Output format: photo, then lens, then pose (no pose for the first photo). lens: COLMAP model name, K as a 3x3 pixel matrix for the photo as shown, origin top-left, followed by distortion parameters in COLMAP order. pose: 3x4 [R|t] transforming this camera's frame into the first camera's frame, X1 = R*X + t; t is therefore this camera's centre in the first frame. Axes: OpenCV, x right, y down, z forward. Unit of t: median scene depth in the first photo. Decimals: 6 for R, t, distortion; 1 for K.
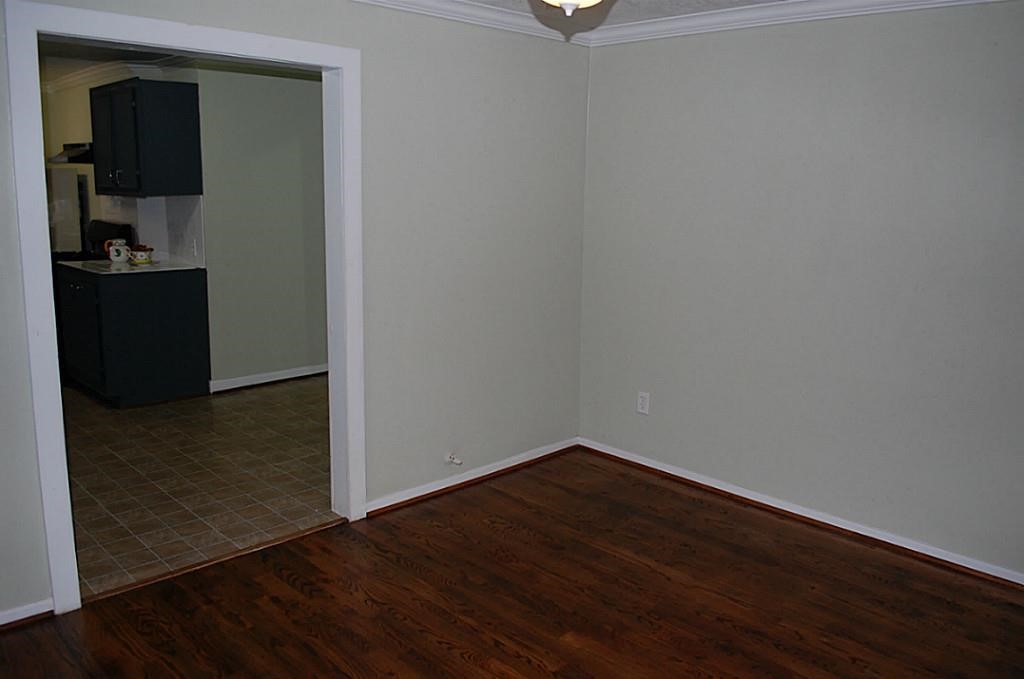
lens RADIAL K [[810.0, 0, 512.1], [0, 810.0, 336.2], [0, 0, 1]] dist [-0.075065, -0.000227]
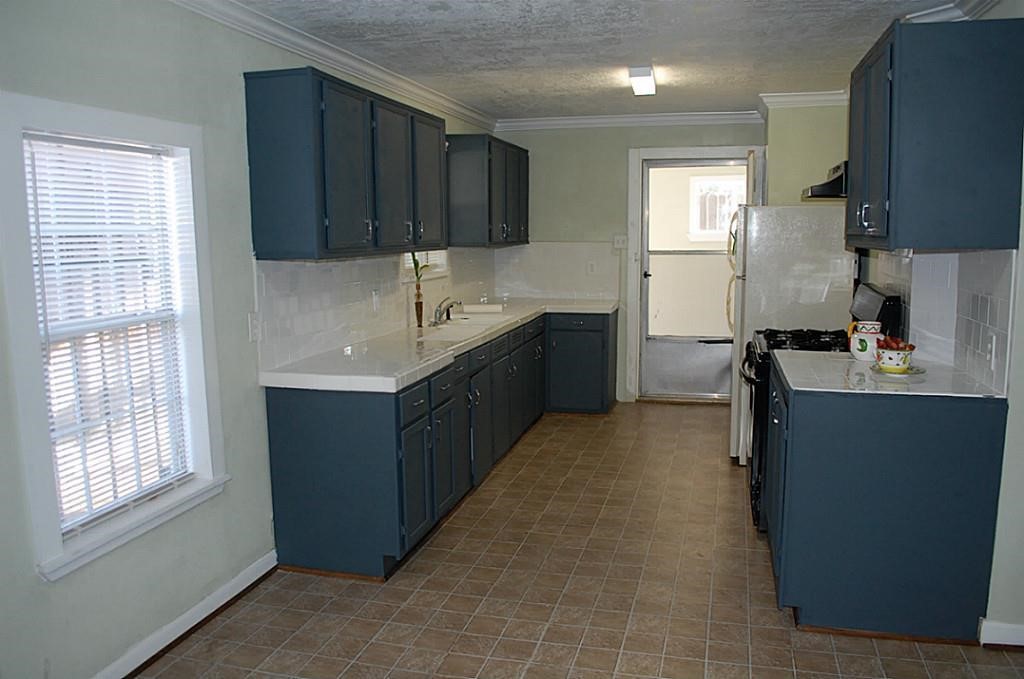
lens RADIAL K [[810.0, 0, 521.6], [0, 810.0, 342.1], [0, 0, 1]] dist [-0.075065, -0.000227]
pose [[0.523879, 0.094695, -0.846513, -0.131632], [-0.137934, 0.990116, 0.025397, -0.088866], [0.840551, 0.103458, 0.531762, 0.482029]]
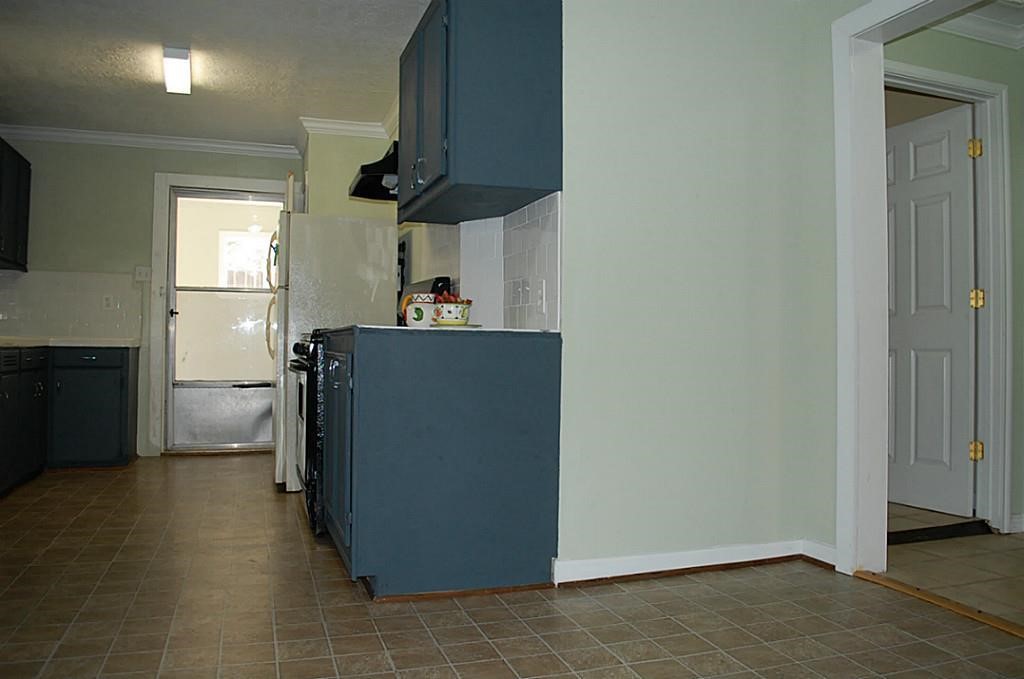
lens RADIAL K [[810.0, 0, 526.9], [0, 810.0, 340.1], [0, 0, 1]] dist [-0.075065, -0.000227]
pose [[0.905911, -0.012882, -0.423272, -0.179839], [-0.071431, 0.980566, -0.182722, 0.015079], [0.417400, 0.195764, 0.887386, 0.523527]]
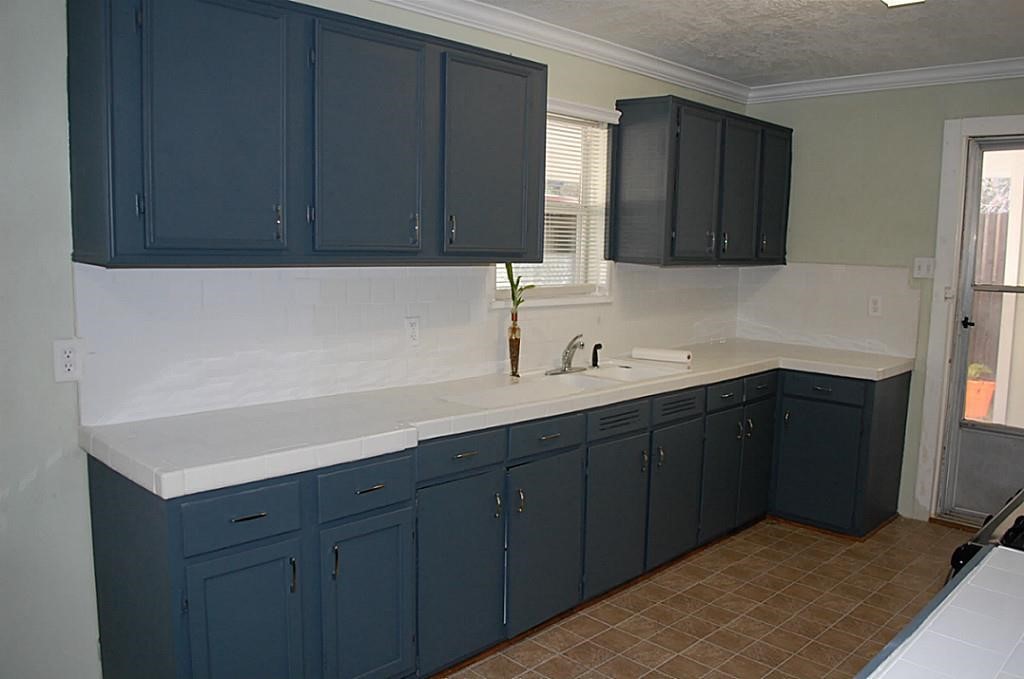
lens RADIAL K [[810.0, 0, 518.9], [0, 810.0, 340.1], [0, 0, 1]] dist [-0.075065, -0.000227]
pose [[0.023332, 0.100454, -0.994668, -0.343015], [-0.204481, 0.974384, 0.093609, -0.151423], [0.978593, 0.201206, 0.043276, 0.834563]]
